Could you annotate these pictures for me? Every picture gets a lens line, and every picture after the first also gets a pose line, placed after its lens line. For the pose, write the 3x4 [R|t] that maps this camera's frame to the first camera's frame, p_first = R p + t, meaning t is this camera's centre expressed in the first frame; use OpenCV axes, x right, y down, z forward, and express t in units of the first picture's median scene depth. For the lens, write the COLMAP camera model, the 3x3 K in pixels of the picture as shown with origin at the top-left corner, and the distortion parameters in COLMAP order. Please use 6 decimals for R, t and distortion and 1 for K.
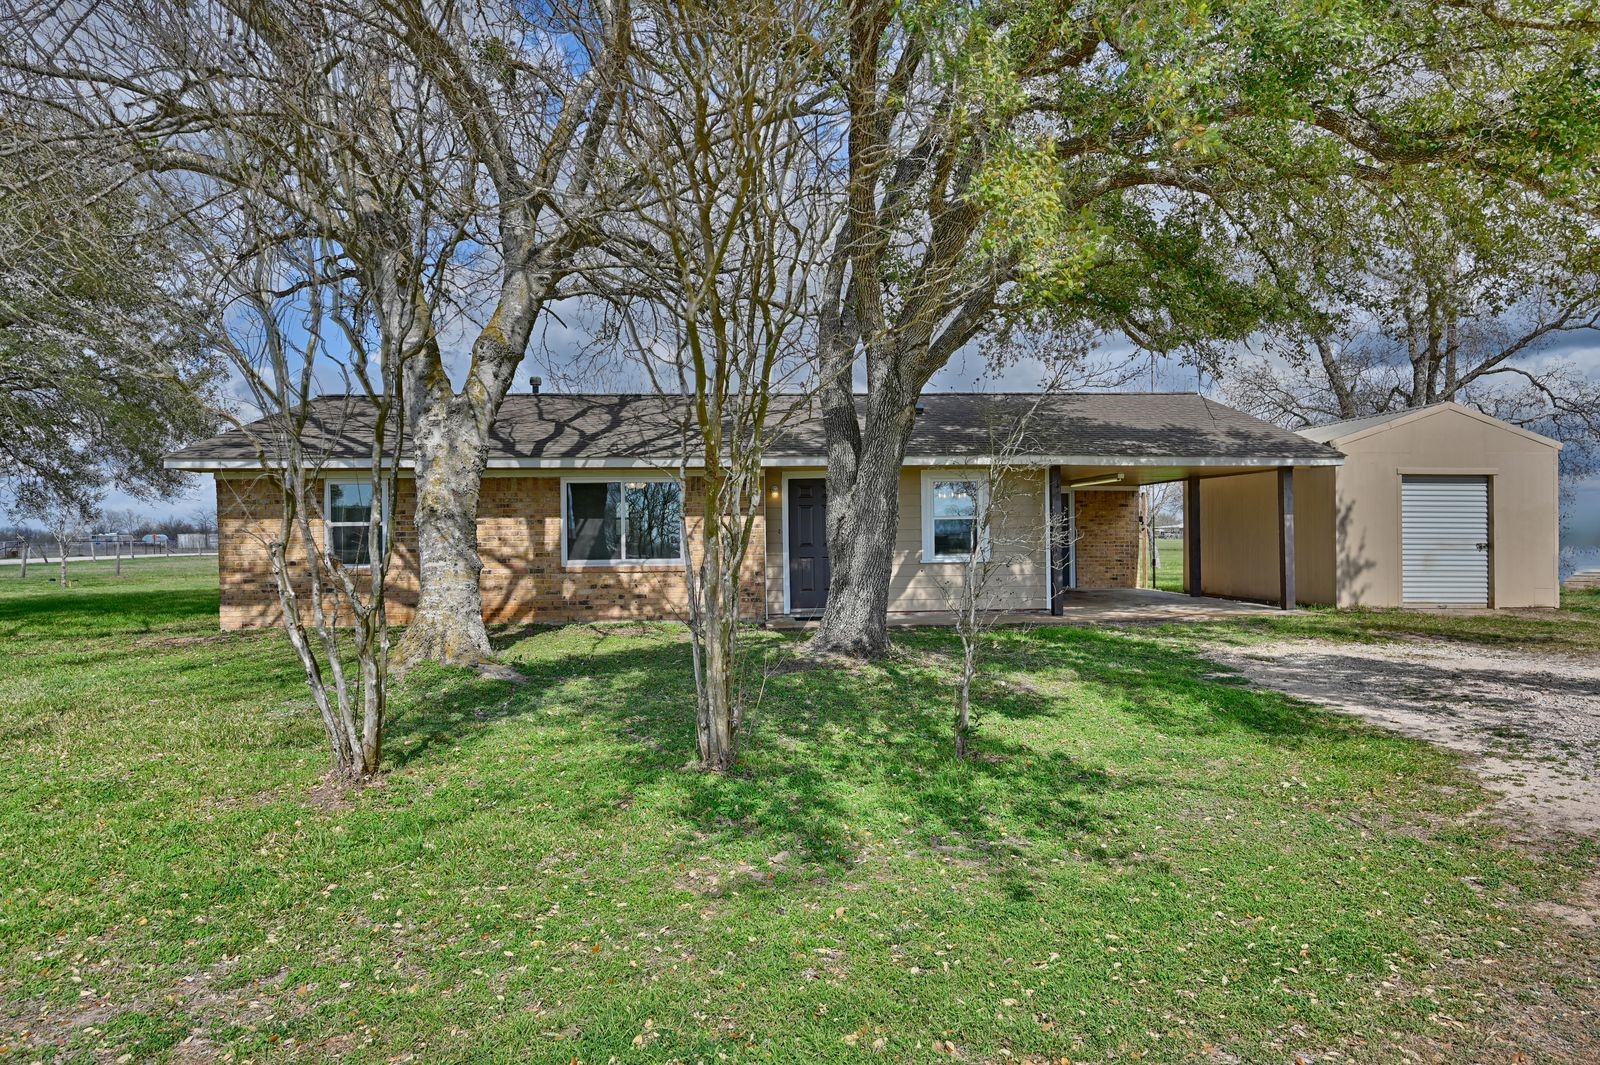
lens RADIAL K [[833.3, 0, 800.4], [0, 833.3, 514.9], [0, 0, 1]] dist [0.004235, 0.000308]
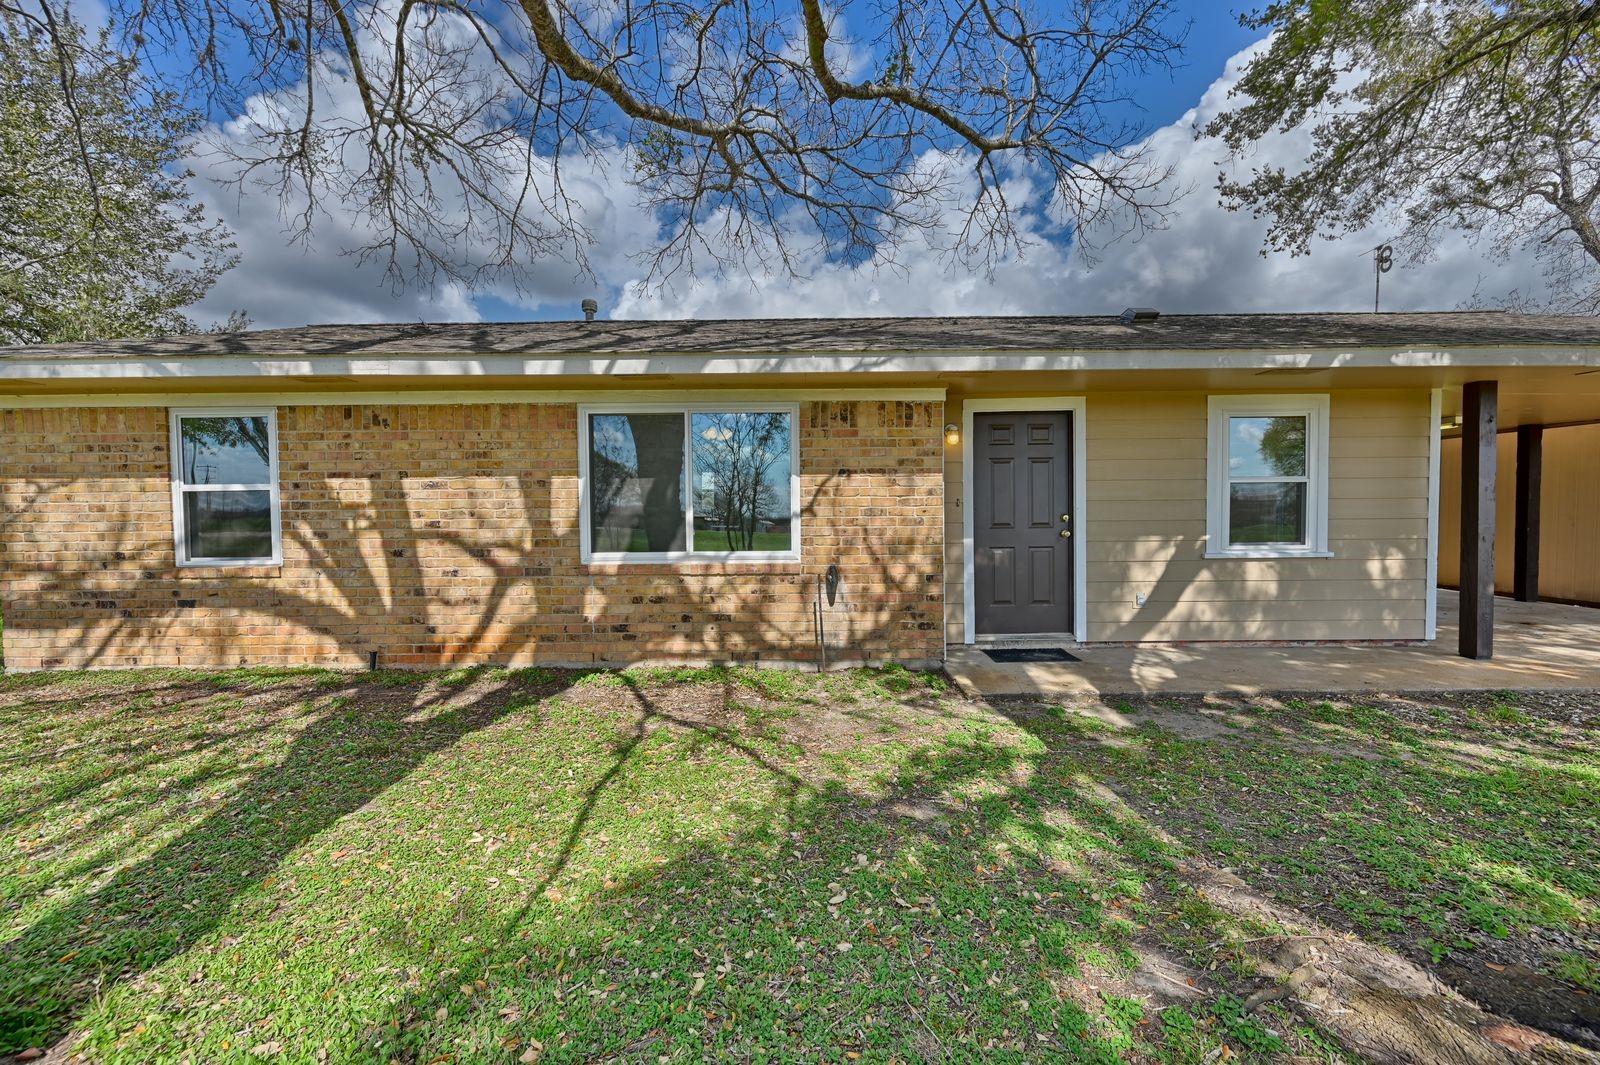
lens RADIAL K [[574.4, 0, 800.4], [0, 574.4, 515.7], [0, 0, 1]] dist [0.013370, -0.000126]
pose [[0.997095, 0.000722, -0.076168, -0.110562], [0.001555, 0.999553, 0.029841, 0.018391], [0.076156, -0.029873, 0.996648, 0.626785]]
